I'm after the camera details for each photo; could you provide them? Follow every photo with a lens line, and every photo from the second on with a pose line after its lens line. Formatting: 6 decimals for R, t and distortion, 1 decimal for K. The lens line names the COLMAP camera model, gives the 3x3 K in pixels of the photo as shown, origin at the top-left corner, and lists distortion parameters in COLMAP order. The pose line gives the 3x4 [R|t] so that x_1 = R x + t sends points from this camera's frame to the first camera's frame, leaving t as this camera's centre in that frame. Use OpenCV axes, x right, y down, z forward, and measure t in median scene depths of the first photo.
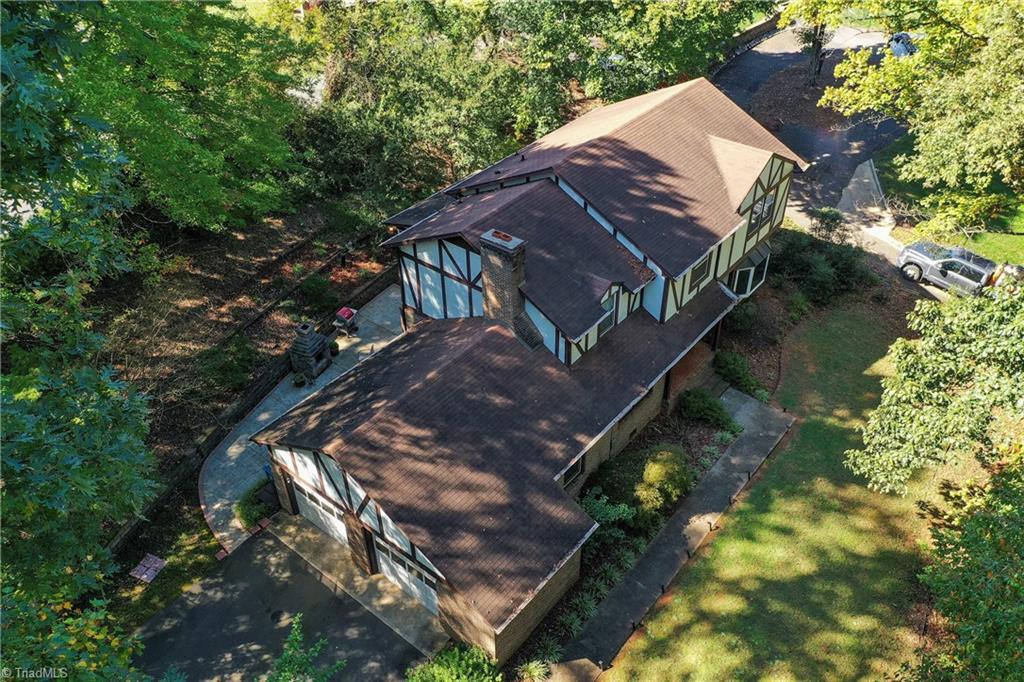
lens RADIAL K [[828.6, 0, 514.3], [0, 828.6, 330.1], [0, 0, 1]] dist [0.010114, 0.005888]
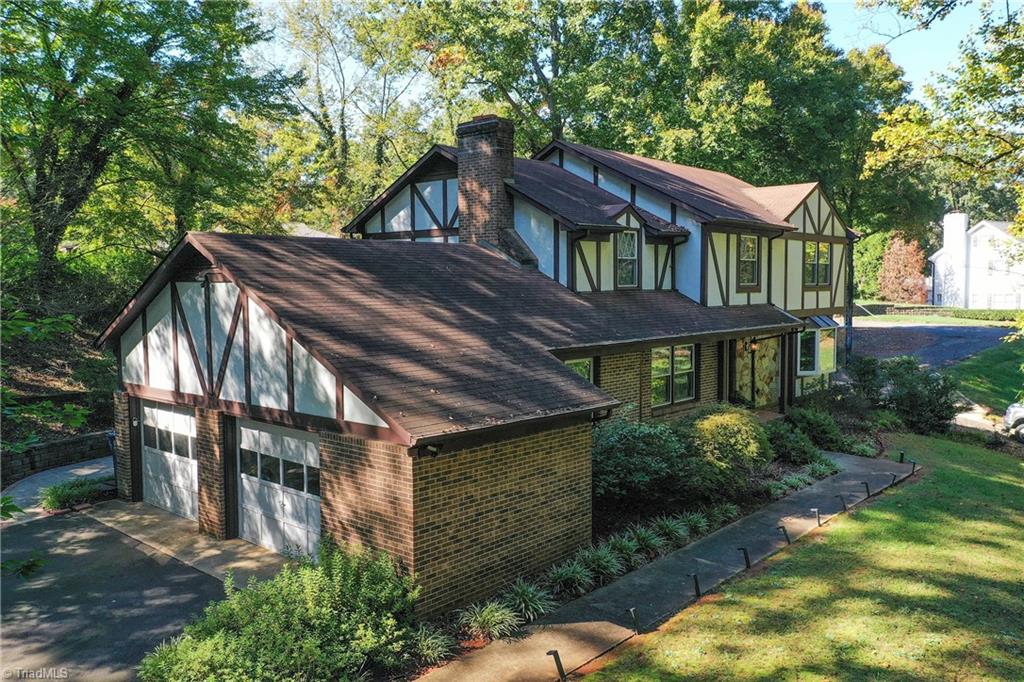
lens RADIAL K [[828.6, 0, 519.6], [0, 828.6, 336.4], [0, 0, 1]] dist [0.010114, 0.005888]
pose [[0.999359, 0.009170, -0.034616, 0.045083], [-0.026826, 0.832049, -0.554053, 0.473159], [0.023721, 0.554626, 0.831761, 0.441941]]
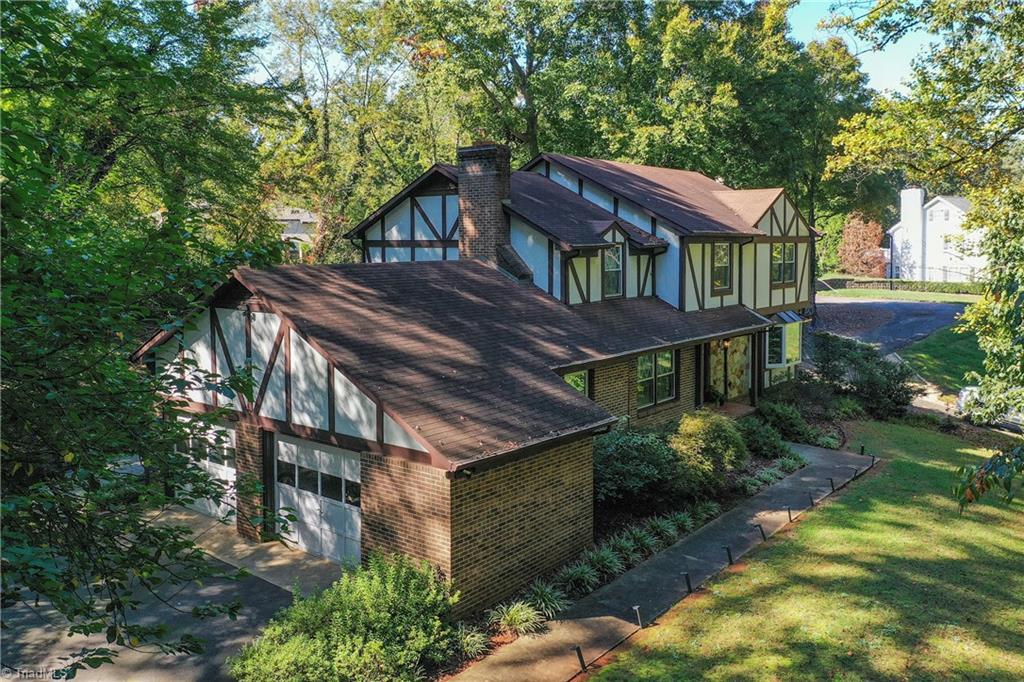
lens RADIAL K [[828.6, 0, 509.9], [0, 828.6, 291.7], [0, 0, 1]] dist [0.010114, 0.005888]
pose [[0.999973, 0.005899, -0.004411, 0.016701], [-0.007360, 0.824742, -0.565462, 0.478467], [0.000302, 0.565479, 0.824763, 0.362419]]
